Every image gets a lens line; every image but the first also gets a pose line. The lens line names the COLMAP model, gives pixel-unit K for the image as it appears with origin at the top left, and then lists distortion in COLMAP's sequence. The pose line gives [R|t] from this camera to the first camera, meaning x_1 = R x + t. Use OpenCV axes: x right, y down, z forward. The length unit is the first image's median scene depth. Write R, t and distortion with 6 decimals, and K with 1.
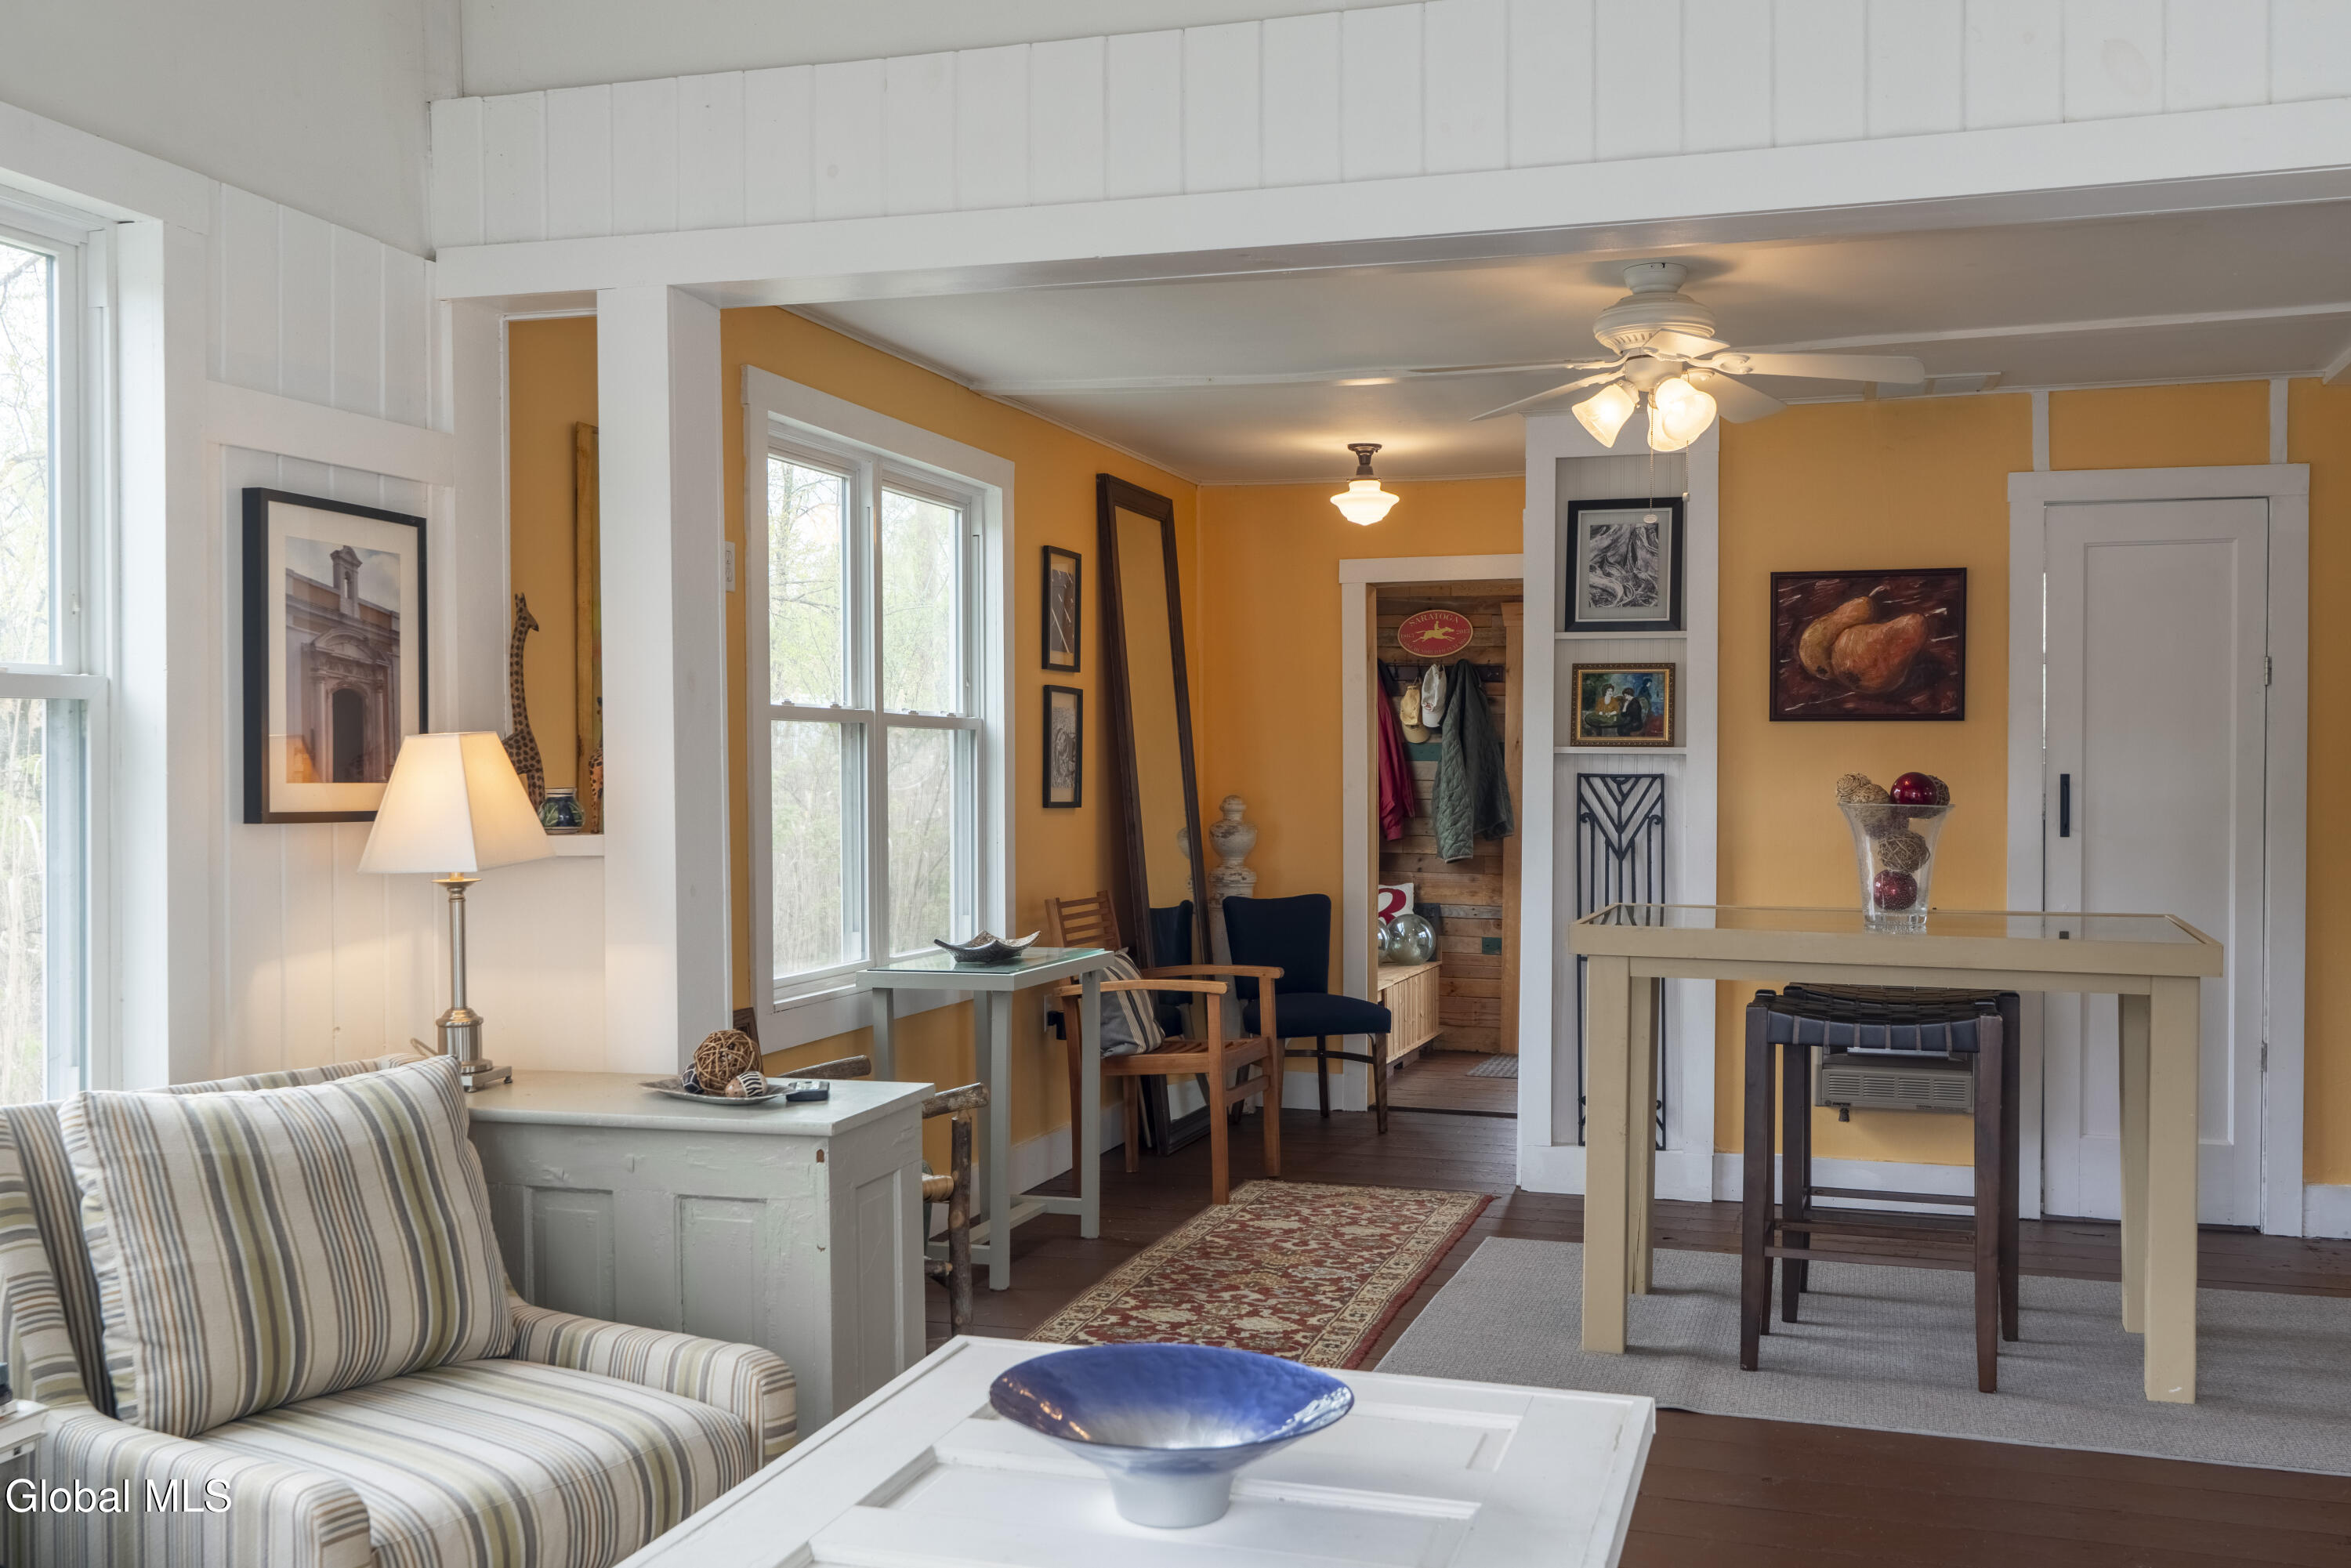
lens RADIAL K [[2271.4, 0, 1167.9], [0, 2271.4, 780.1], [0, 0, 1]] dist [0.045274, 0.000000]
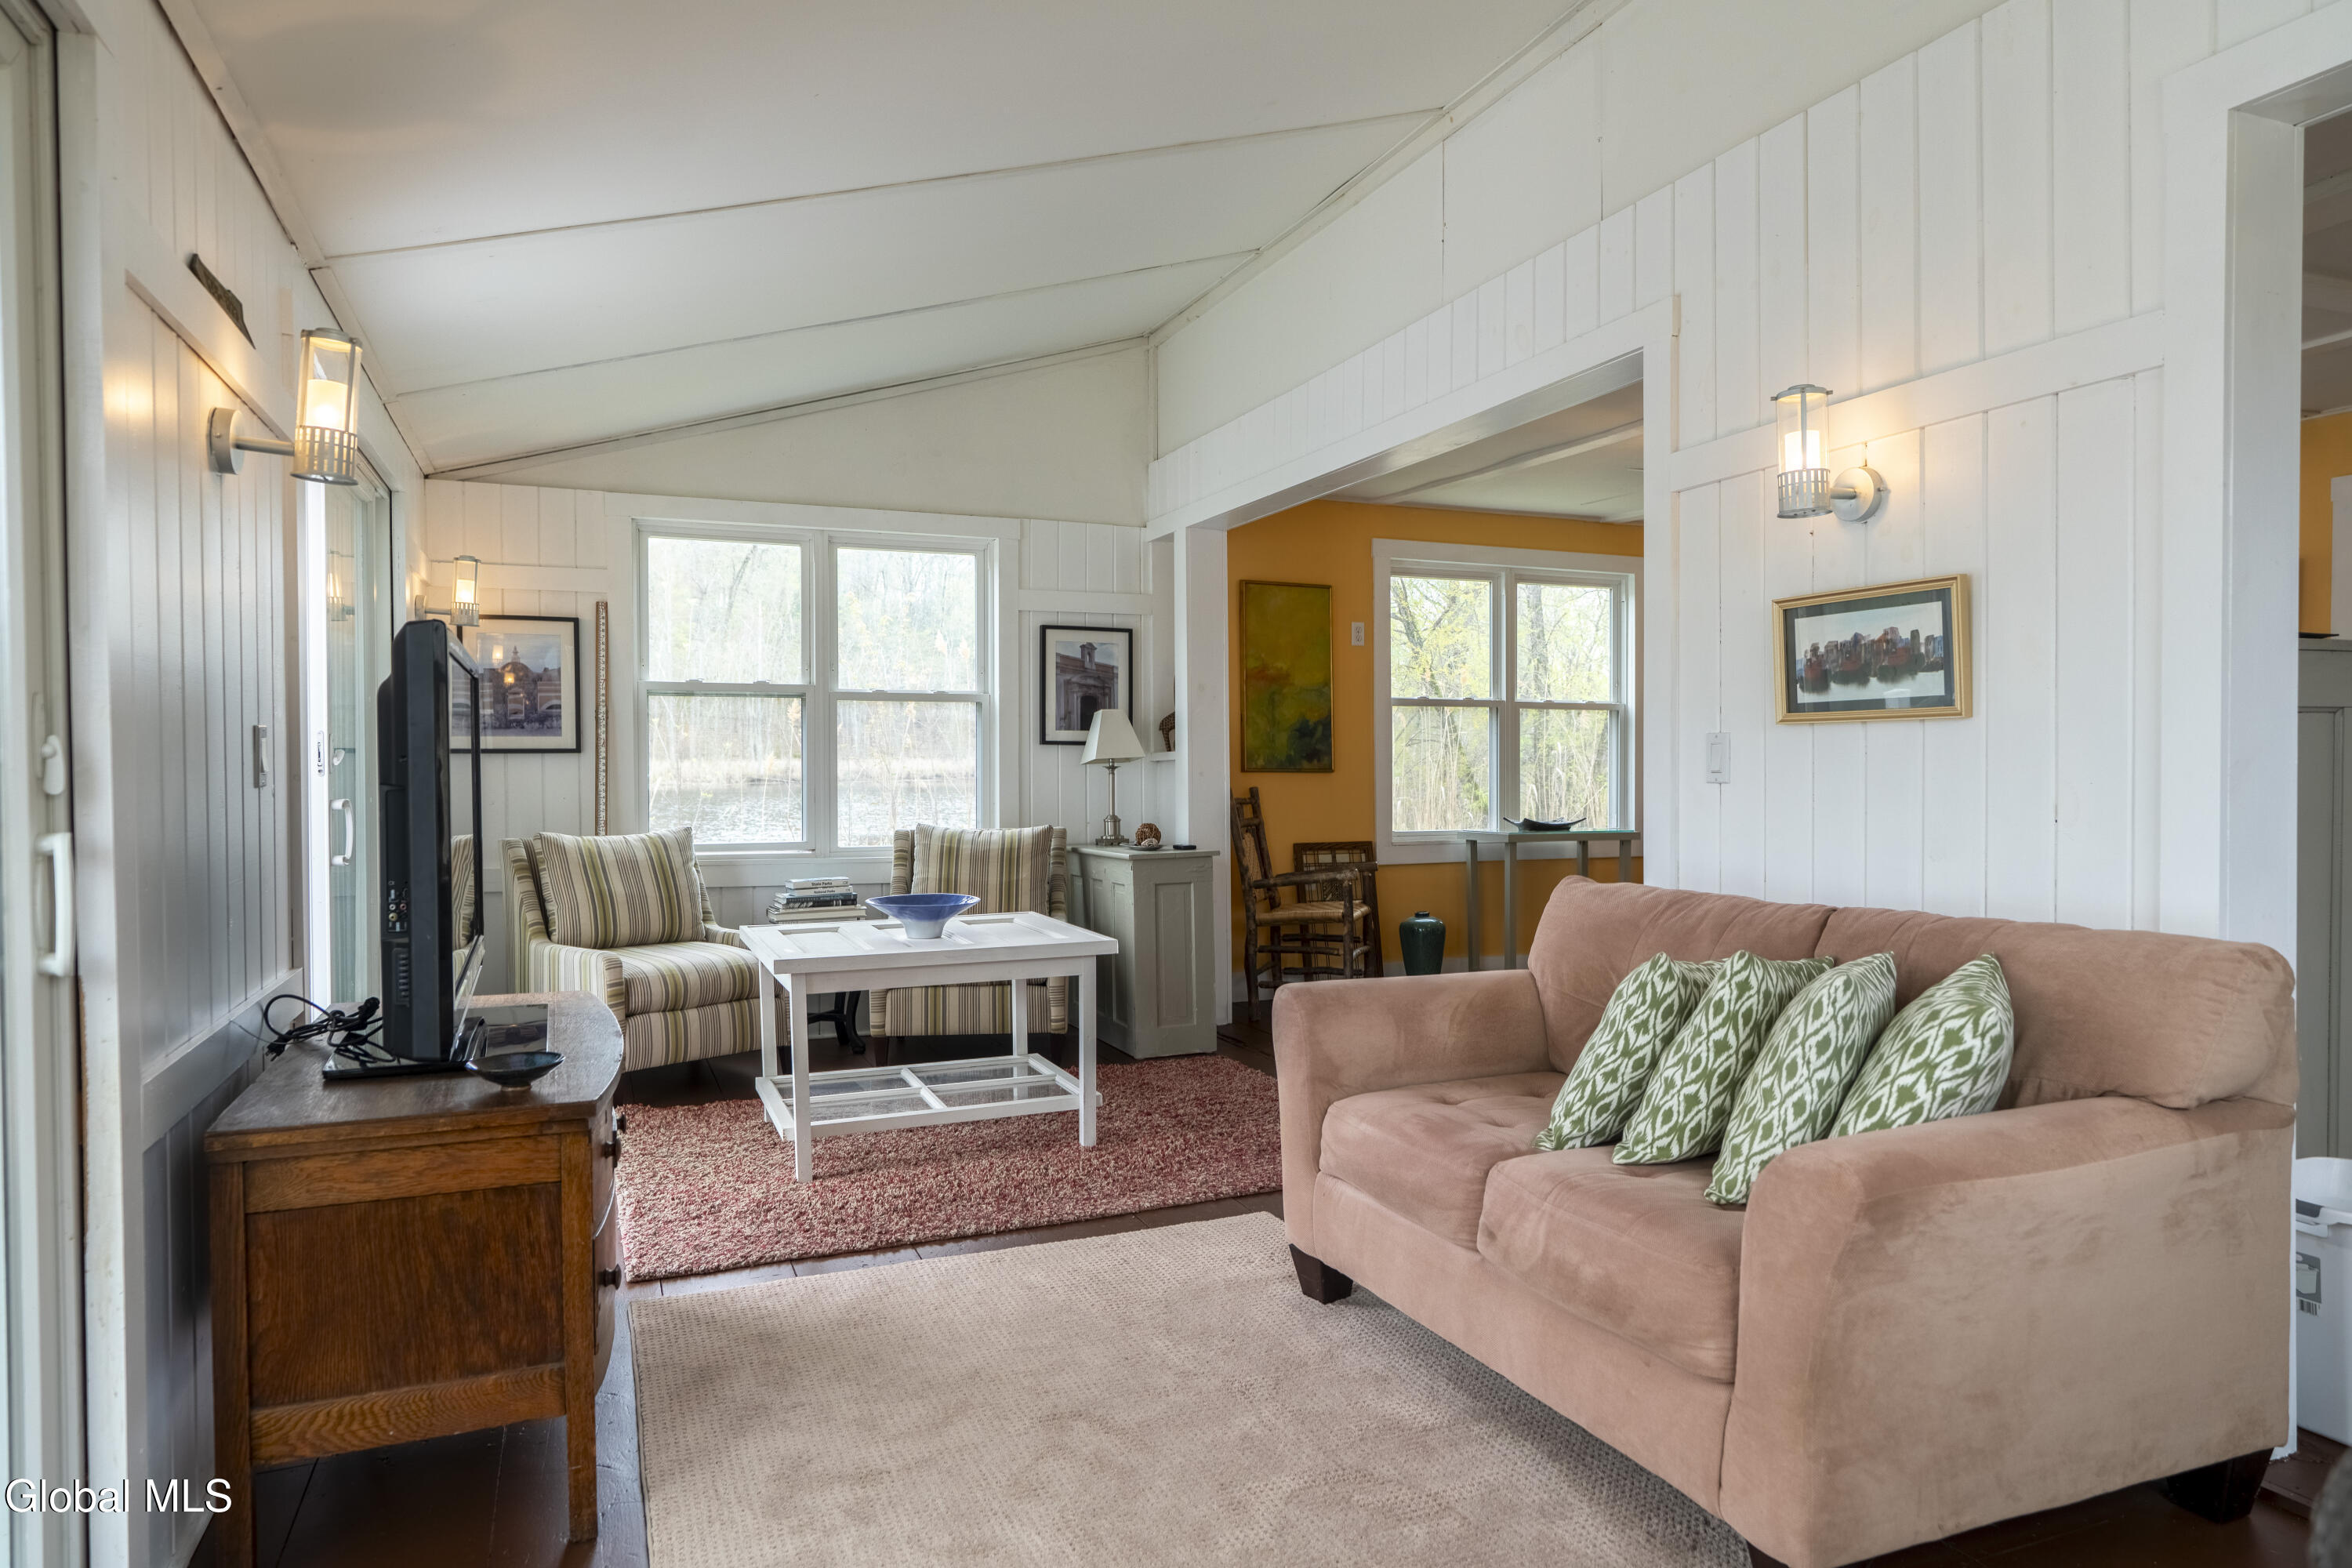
lens RADIAL K [[1477.1, 0, 1180.8], [0, 1477.1, 782.9], [0, 0, 1]] dist [-0.006338, 0.001171]
pose [[0.636251, 0.007690, -0.771444, 1.016032], [-0.003668, 0.999969, 0.006943, 0.048328], [0.771474, -0.001588, 0.636259, -0.016963]]
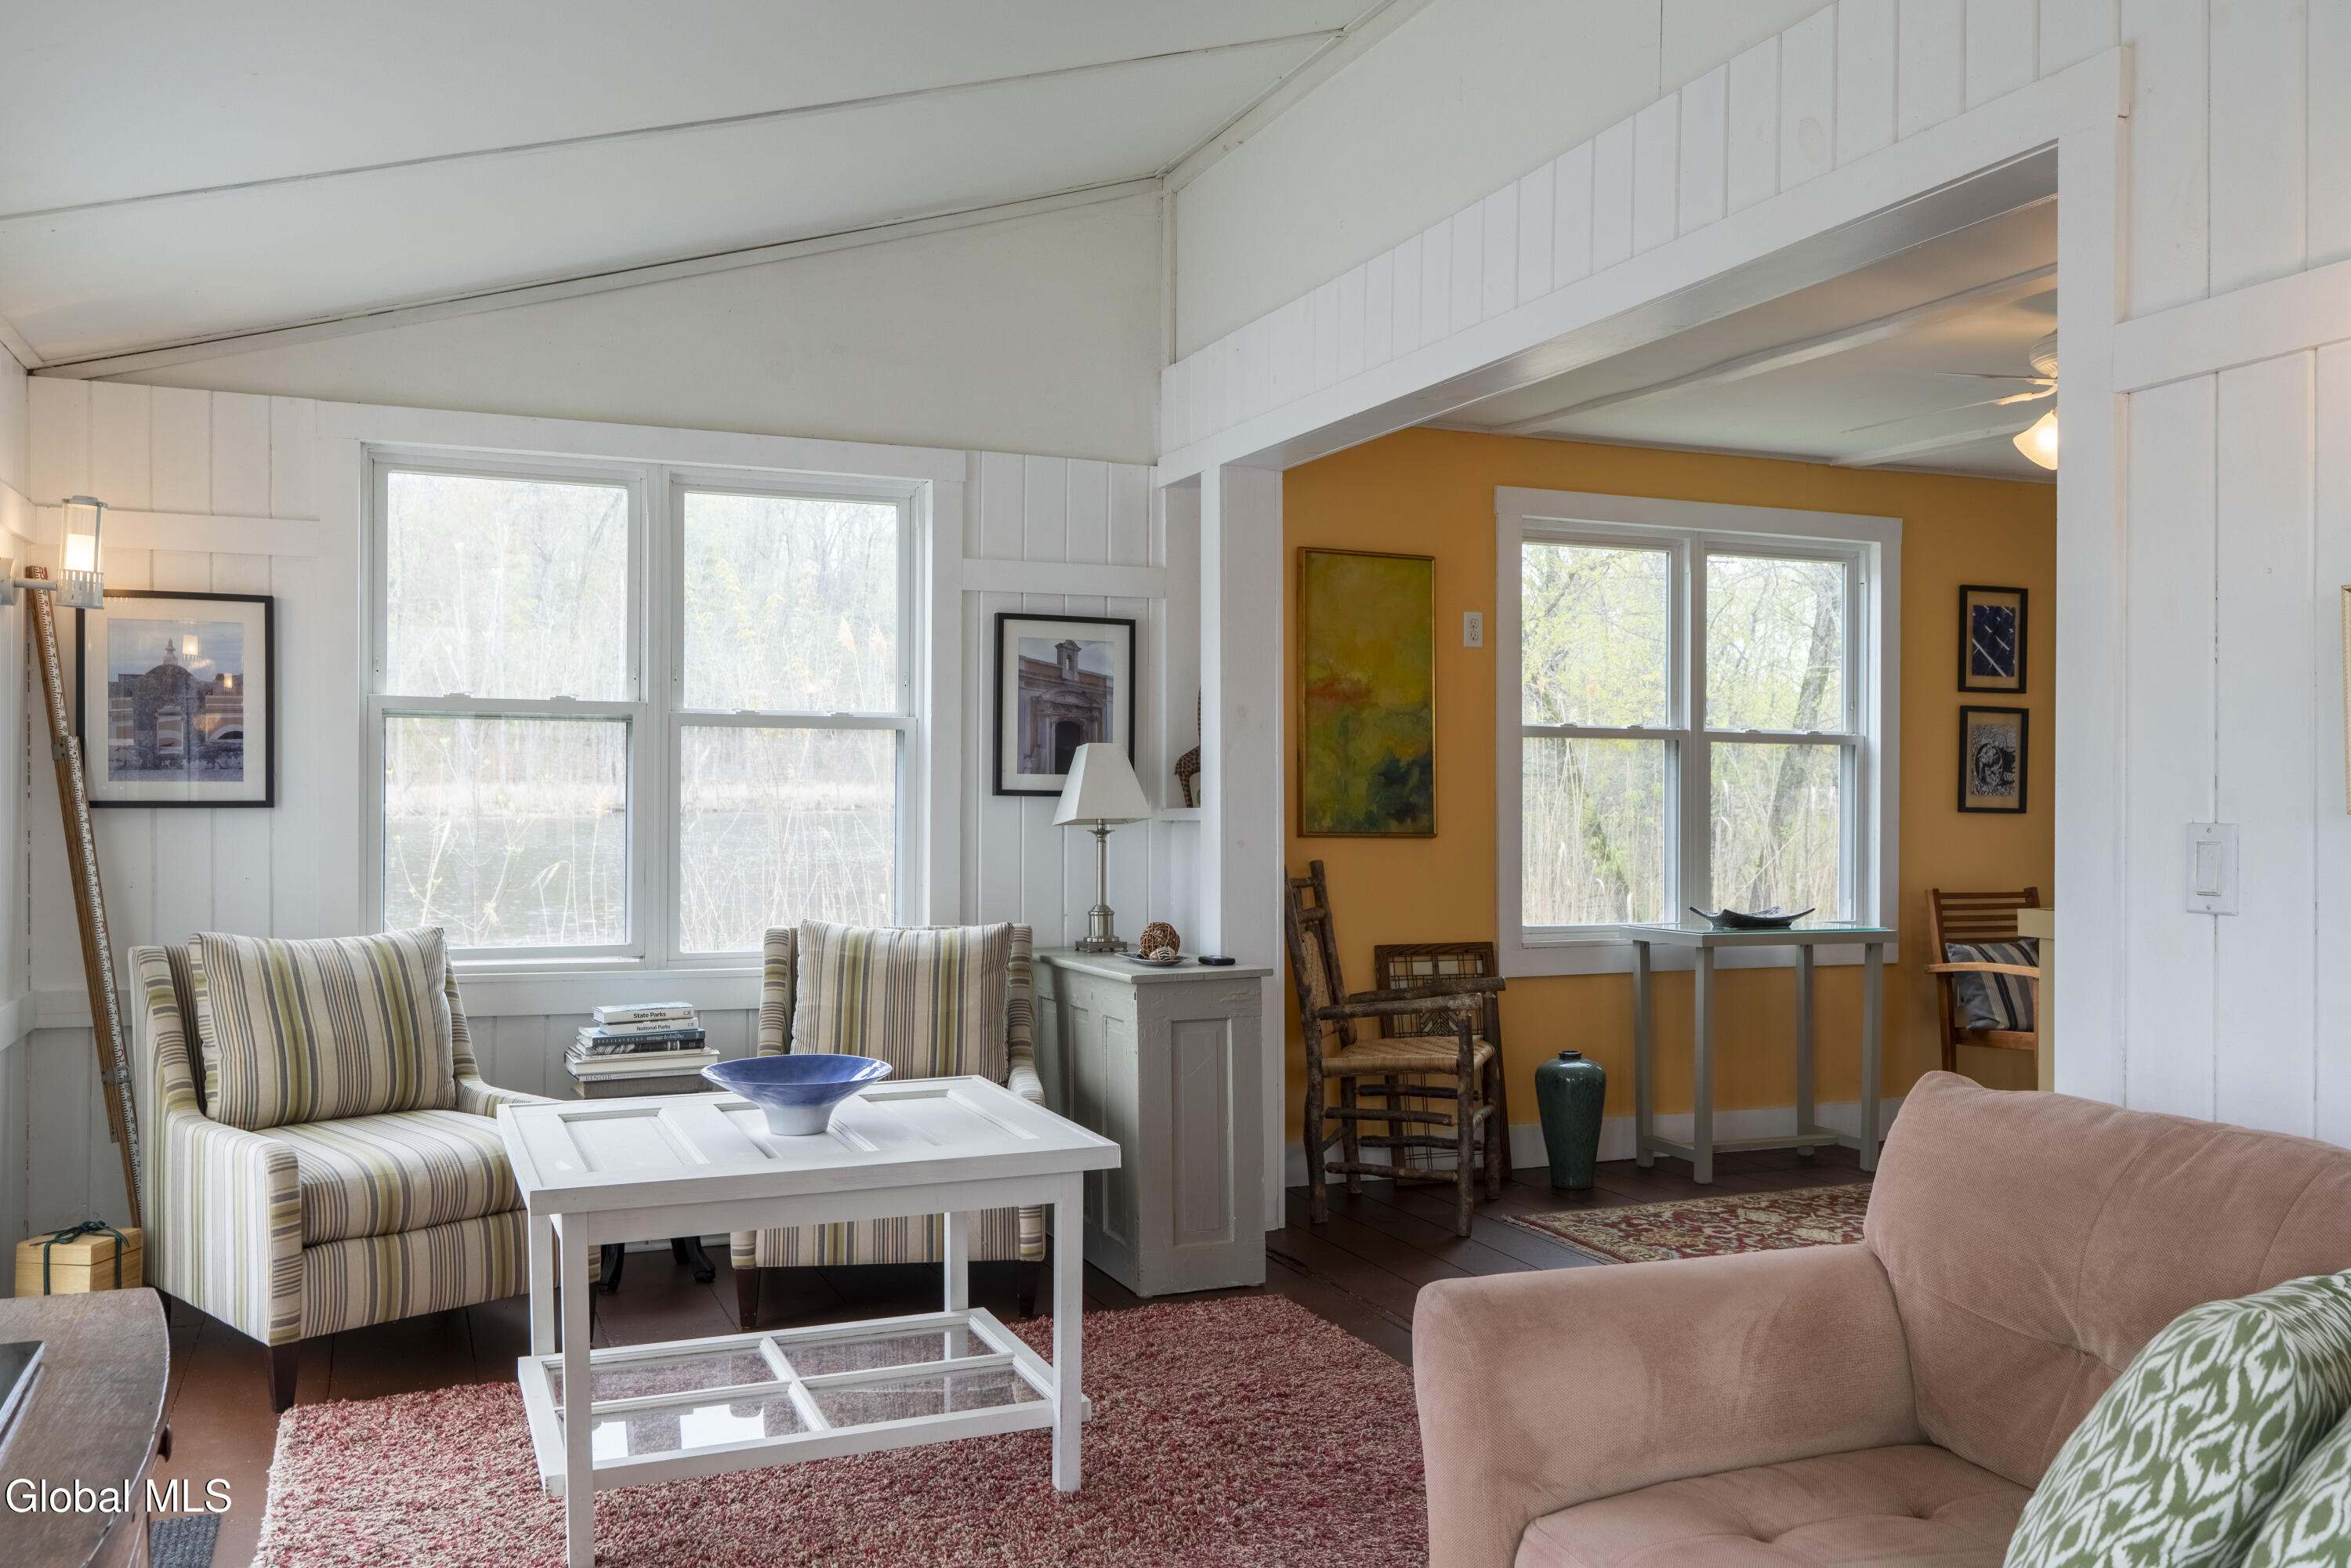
lens RADIAL K [[1959.0, 0, 1180.8], [0, 1959.0, 788.2], [0, 0, 1]] dist [0.031591, -0.012340]
pose [[0.636792, 0.001298, -0.771035, 0.835552], [-0.011505, 0.999903, -0.007818, 0.021761], [0.770950, 0.013849, 0.636745, 0.104503]]
